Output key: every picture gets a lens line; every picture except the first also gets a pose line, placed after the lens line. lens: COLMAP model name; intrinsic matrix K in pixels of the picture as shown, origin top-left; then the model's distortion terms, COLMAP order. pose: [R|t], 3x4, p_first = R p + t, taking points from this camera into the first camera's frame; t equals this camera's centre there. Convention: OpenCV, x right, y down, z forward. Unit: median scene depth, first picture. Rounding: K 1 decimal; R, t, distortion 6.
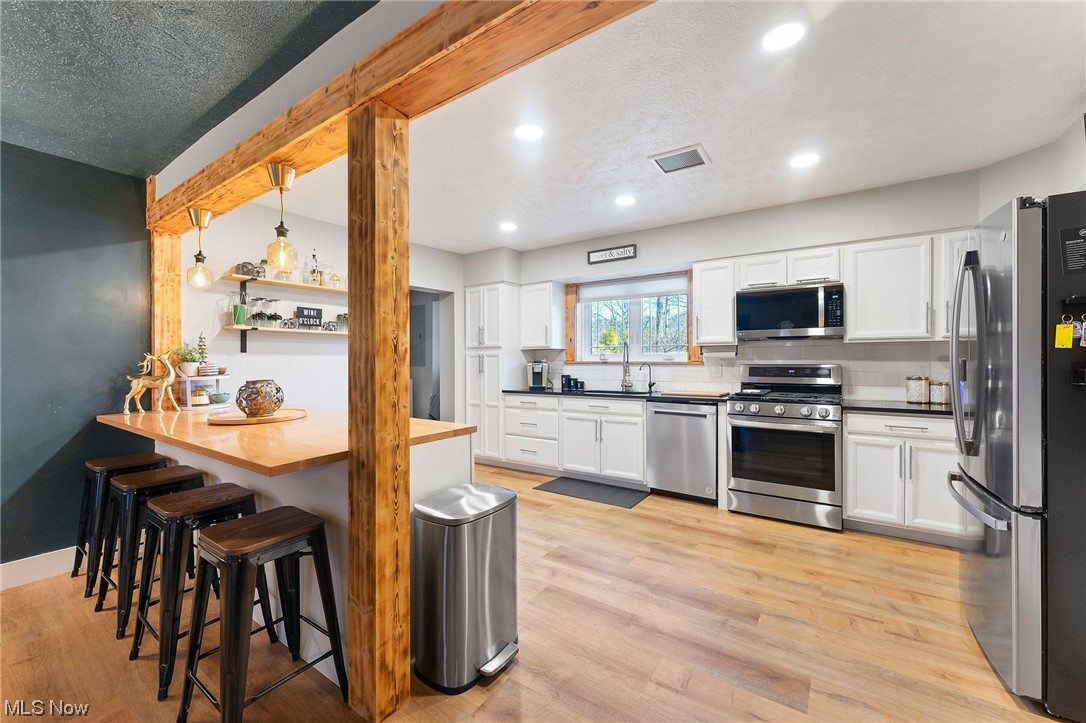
lens RADIAL K [[433.6, 0, 548.0], [0, 433.6, 360.5], [0, 0, 1]] dist [-0.006047, 0.001019]
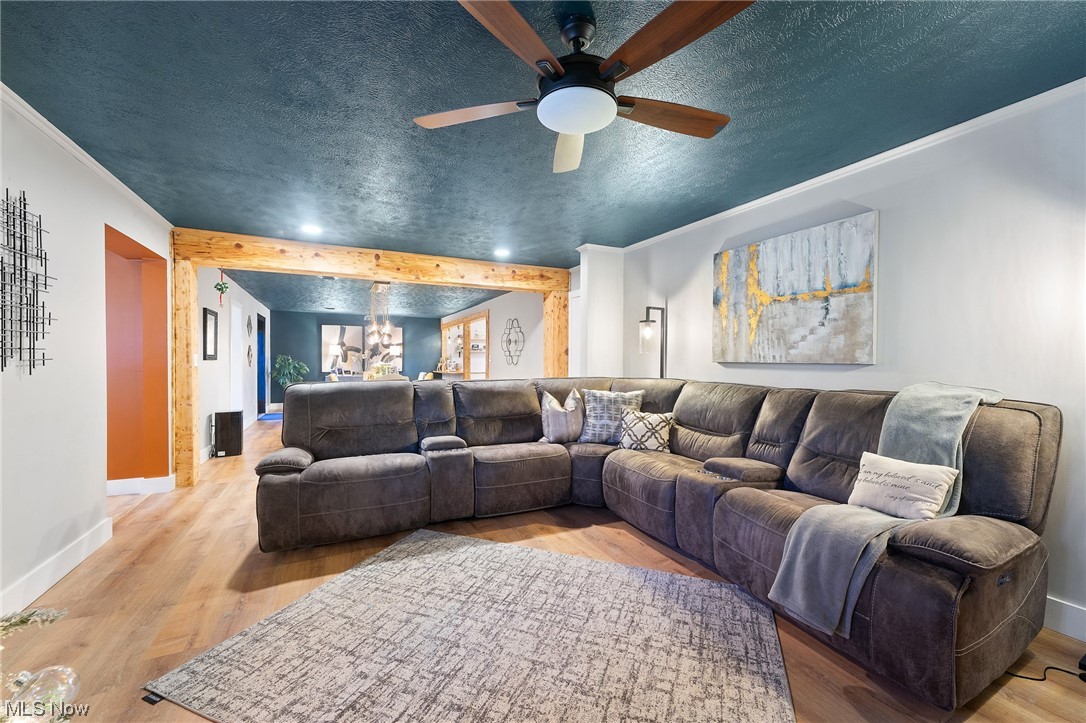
lens RADIAL K [[433.6, 0, 541.6], [0, 433.6, 361.3], [0, 0, 1]] dist [-0.006047, 0.001019]
pose [[0.870126, 0.007252, -0.492776, 1.920509], [-0.004897, 0.999970, 0.006070, -0.009570], [0.492805, -0.002868, 0.870135, -2.097173]]
